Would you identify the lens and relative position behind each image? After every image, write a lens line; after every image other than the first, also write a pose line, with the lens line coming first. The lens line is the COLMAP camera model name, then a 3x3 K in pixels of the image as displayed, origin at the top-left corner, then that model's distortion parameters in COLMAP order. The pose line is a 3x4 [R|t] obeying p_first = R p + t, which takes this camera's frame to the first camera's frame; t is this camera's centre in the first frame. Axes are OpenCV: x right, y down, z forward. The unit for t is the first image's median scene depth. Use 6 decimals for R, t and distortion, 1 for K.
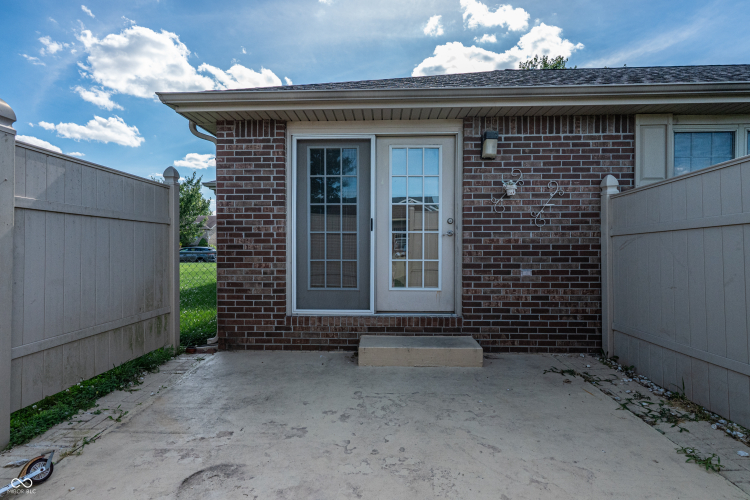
lens RADIAL K [[358.0, 0, 375.0], [0, 358.0, 250.0], [0, 0, 1]] dist [0.002303, 0.000764]
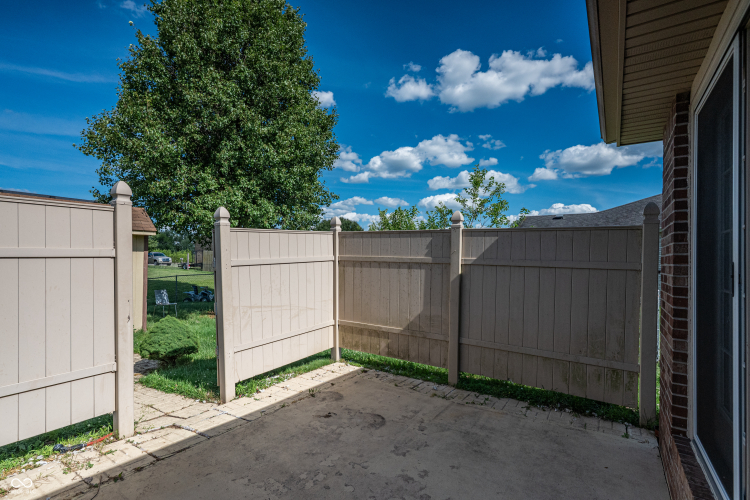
lens RADIAL K [[364.6, 0, 364.6], [0, 364.6, 261.0], [0, 0, 1]] dist [0.001175, 0.000194]
pose [[-0.534011, -0.002996, -0.845472, 0.801702], [-0.036489, 0.999144, 0.019507, -0.134542], [0.844690, 0.041267, -0.533663, 1.389474]]
